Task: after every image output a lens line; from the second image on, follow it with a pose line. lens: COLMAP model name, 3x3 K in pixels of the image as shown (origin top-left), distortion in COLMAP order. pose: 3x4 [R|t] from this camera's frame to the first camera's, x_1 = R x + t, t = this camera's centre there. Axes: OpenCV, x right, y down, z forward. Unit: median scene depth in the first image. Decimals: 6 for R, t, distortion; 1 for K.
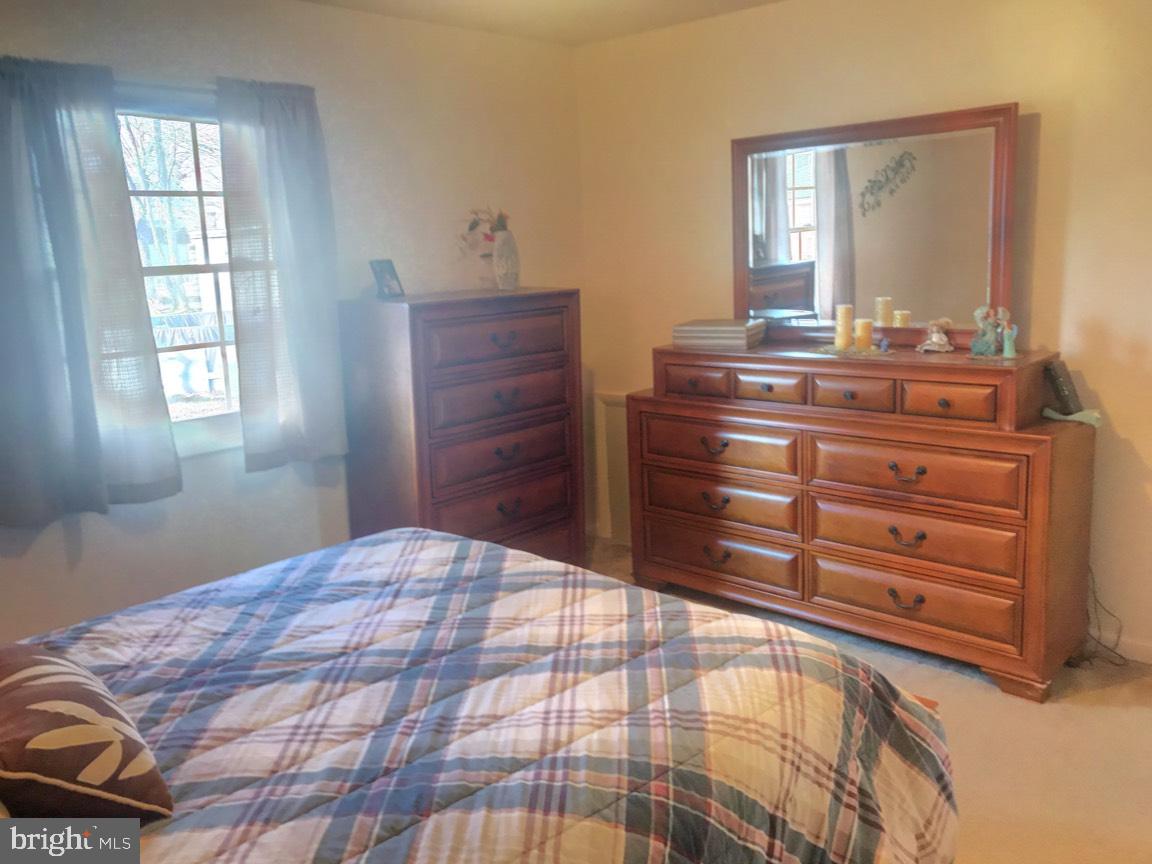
lens RADIAL K [[949.4, 0, 576.0], [0, 949.4, 406.5], [0, 0, 1]] dist [0.039766, -0.049655]
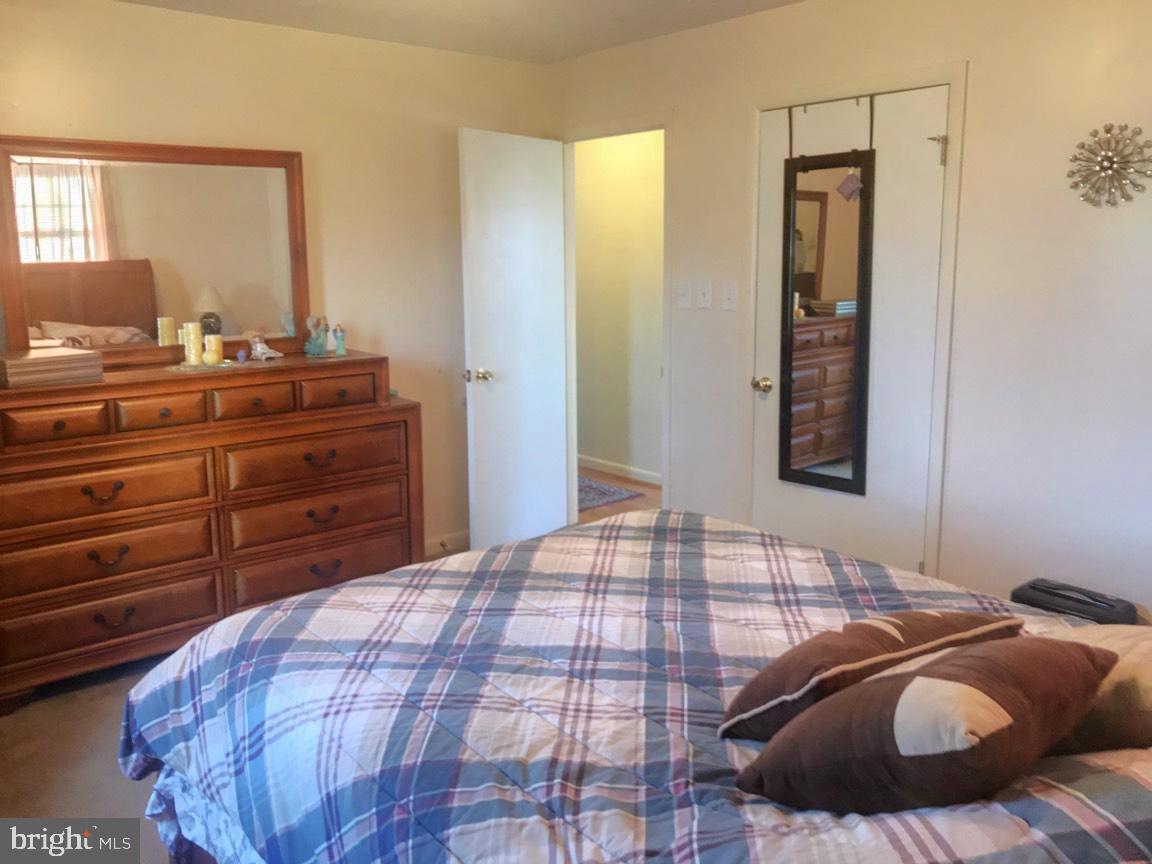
lens RADIAL K [[949.4, 0, 576.0], [0, 949.4, 406.5], [0, 0, 1]] dist [0.039766, -0.049655]
pose [[0.124965, -0.122718, 0.984542, -0.747558], [0.170077, 0.980282, 0.100600, -0.057246], [-0.977475, 0.154877, 0.143373, 0.518813]]
